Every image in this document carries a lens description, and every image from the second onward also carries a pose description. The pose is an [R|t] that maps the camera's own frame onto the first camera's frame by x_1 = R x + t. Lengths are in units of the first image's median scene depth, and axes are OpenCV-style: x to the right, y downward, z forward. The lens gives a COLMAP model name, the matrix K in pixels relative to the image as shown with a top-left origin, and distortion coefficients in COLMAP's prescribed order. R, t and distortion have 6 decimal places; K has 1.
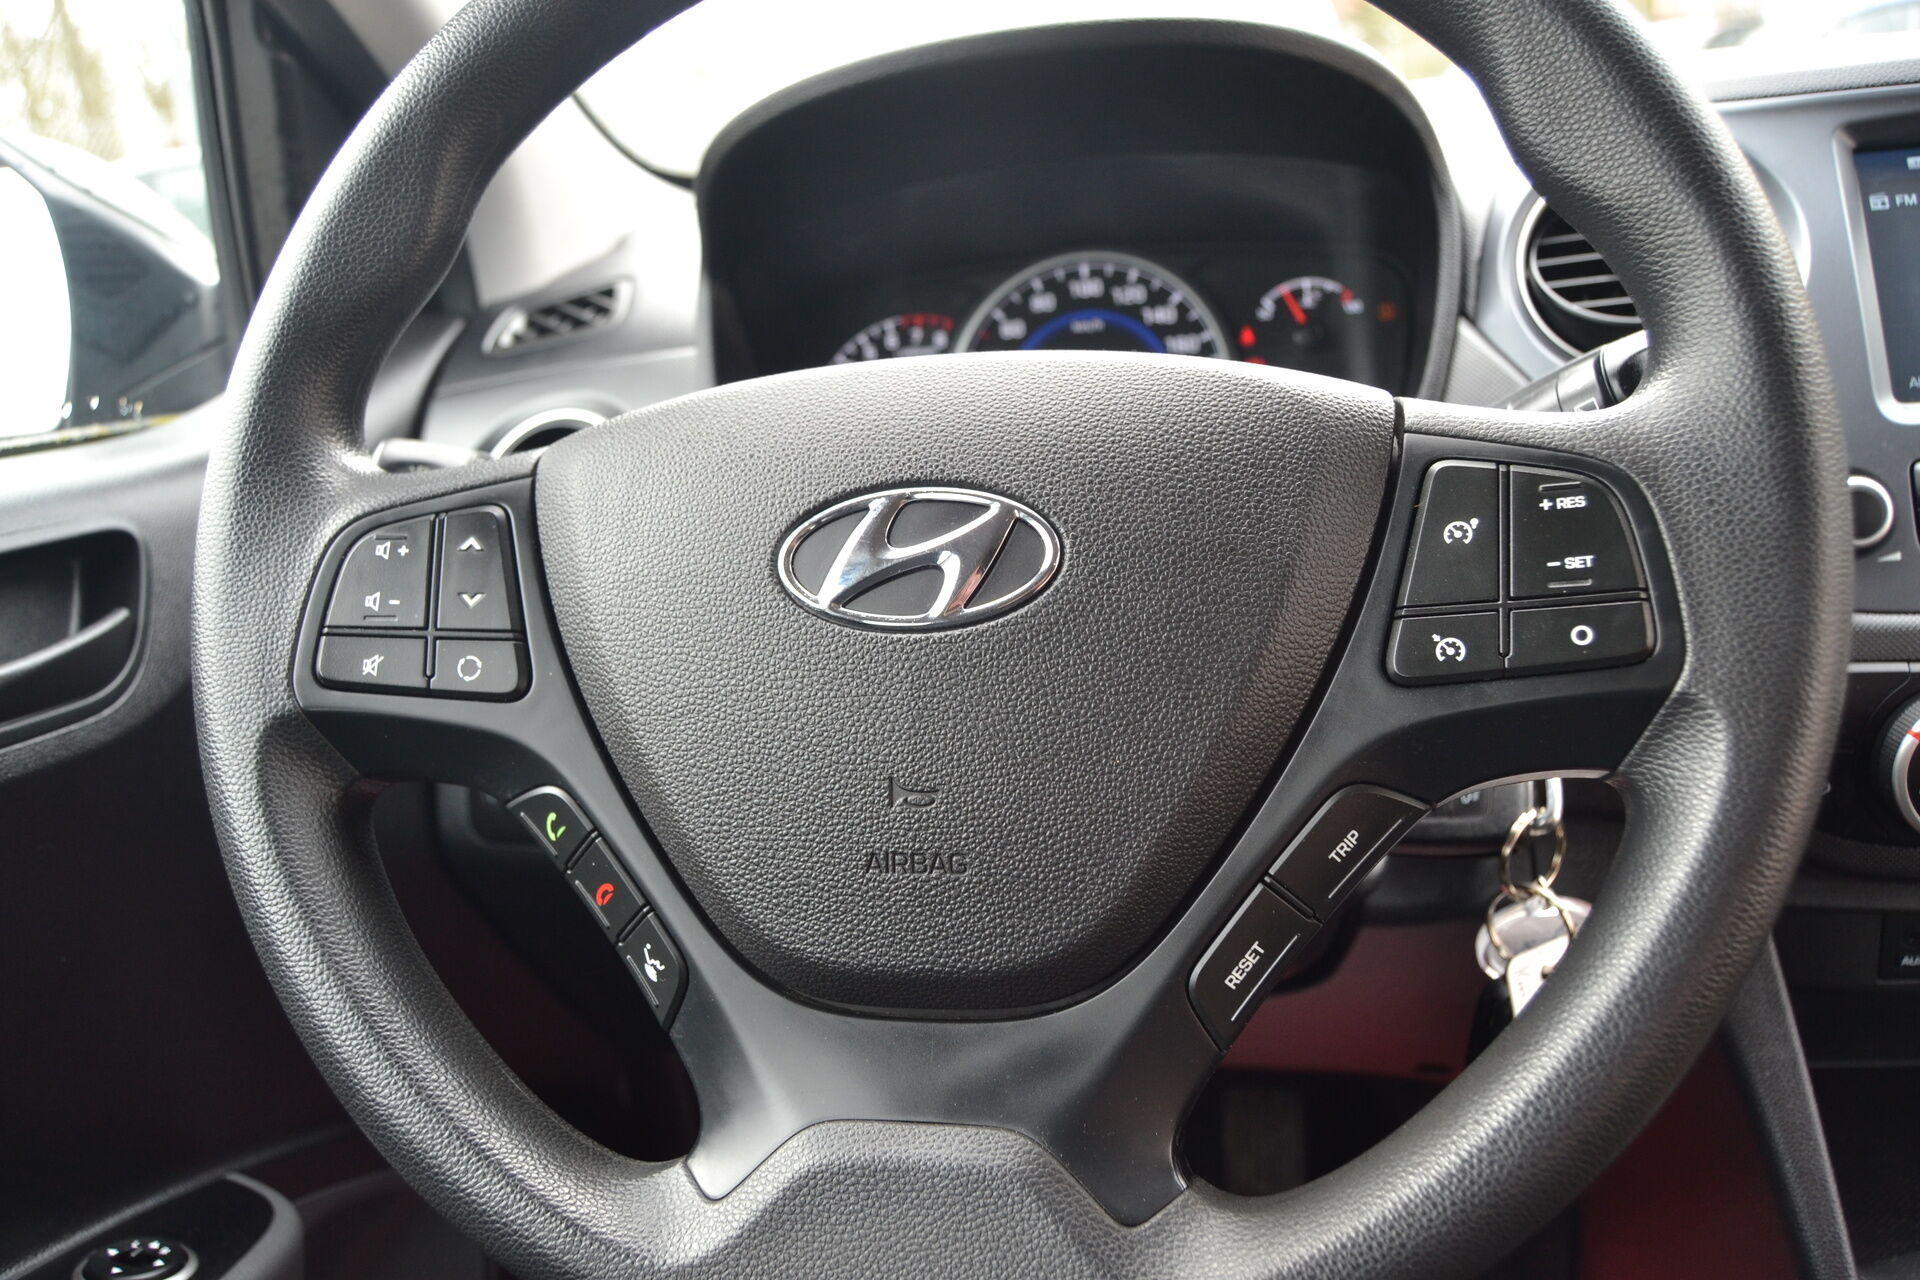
lens RADIAL K [[1564.0, 0, 960.0], [0, 1564.0, 640.0], [0, 0, 1]] dist [-0.092107, 0.018238]
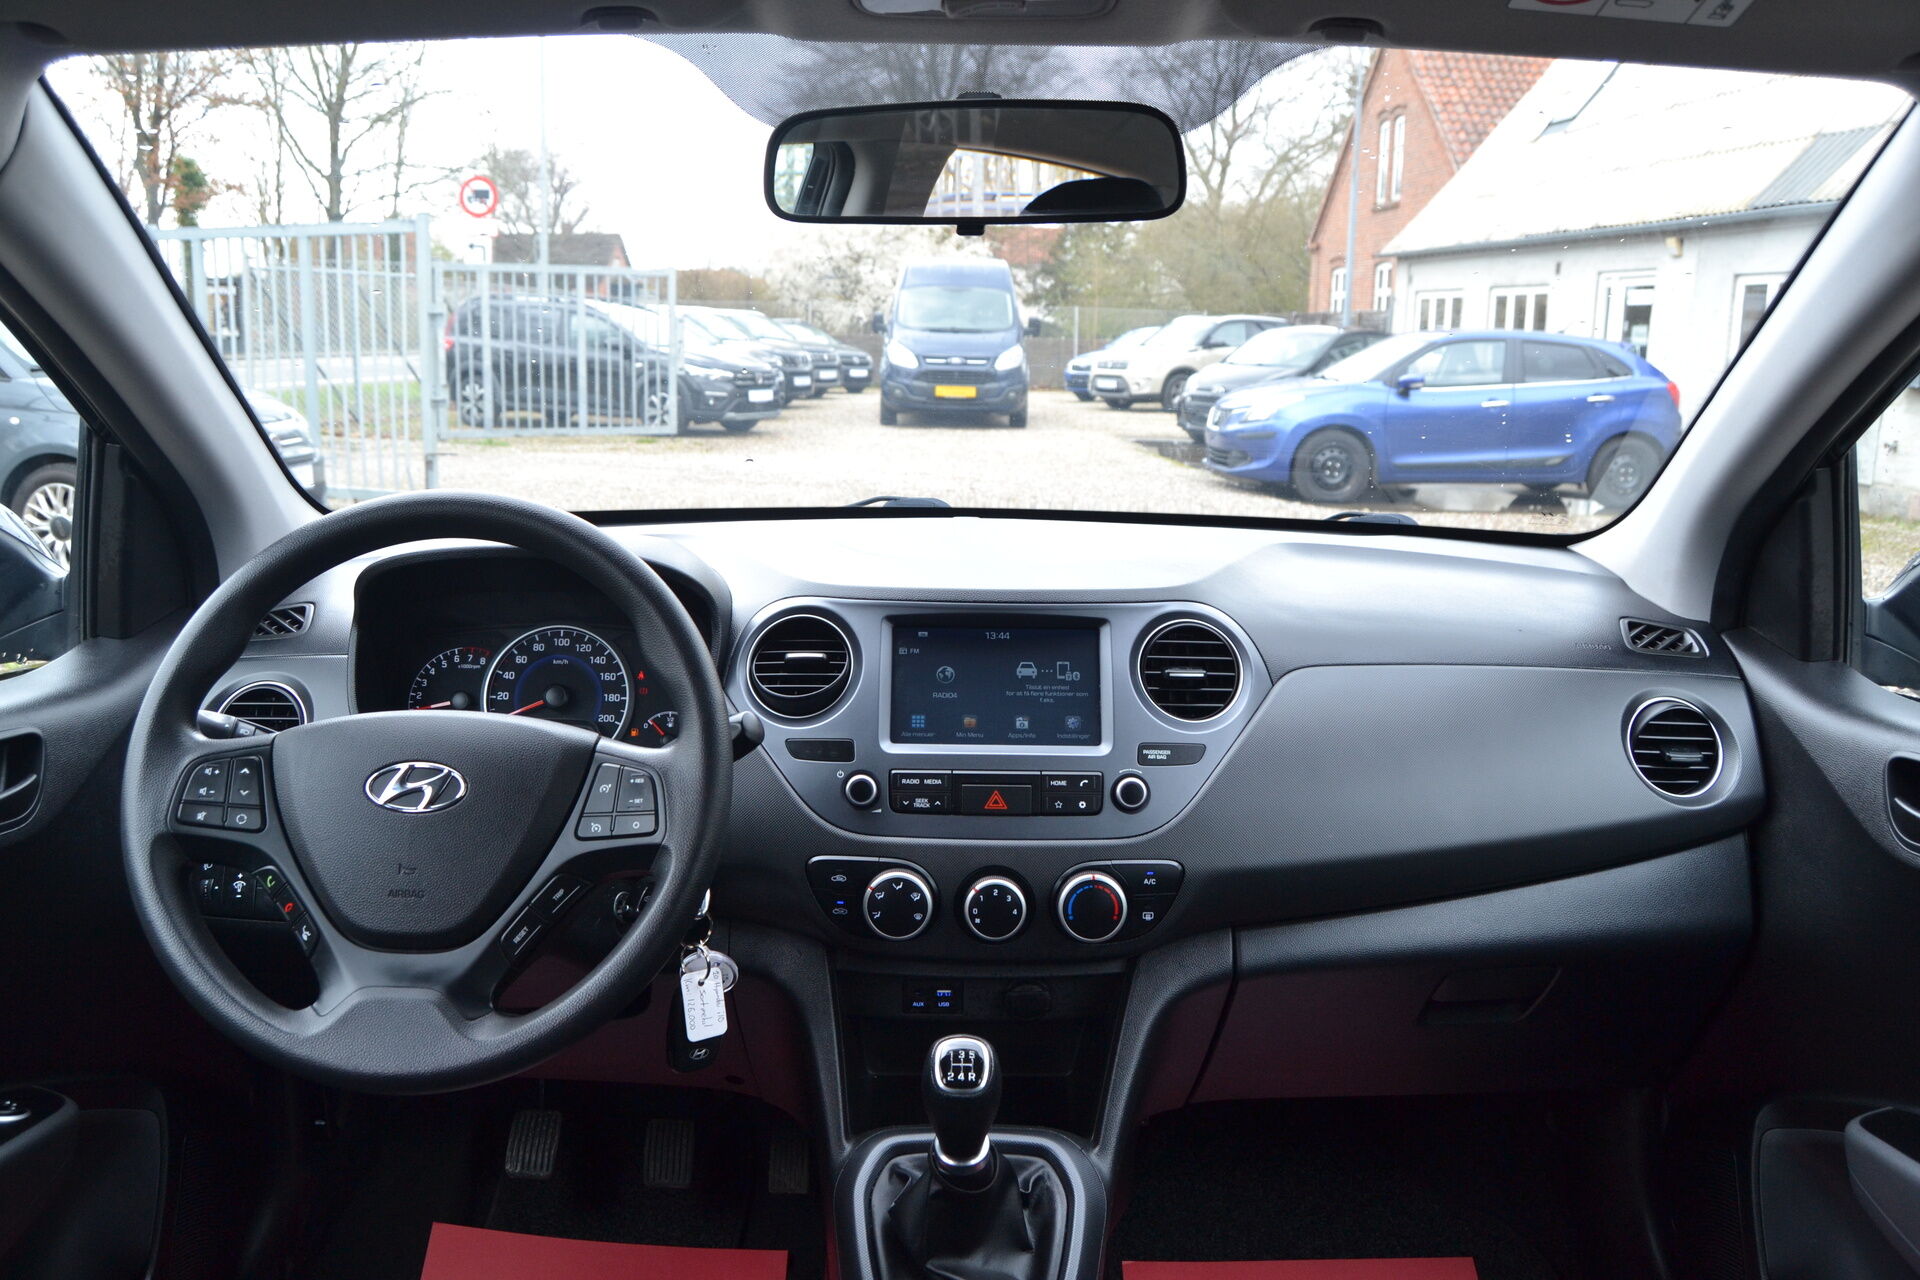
lens RADIAL K [[1513.8, 0, 960.0], [0, 1513.8, 640.0], [0, 0, 1]] dist [-0.099184, 0.006107]
pose [[0.970929, 0.093563, 0.220323, 0.271604], [-0.064025, 0.988417, -0.137594, -0.005496], [-0.230645, 0.119488, 0.965674, -1.676405]]
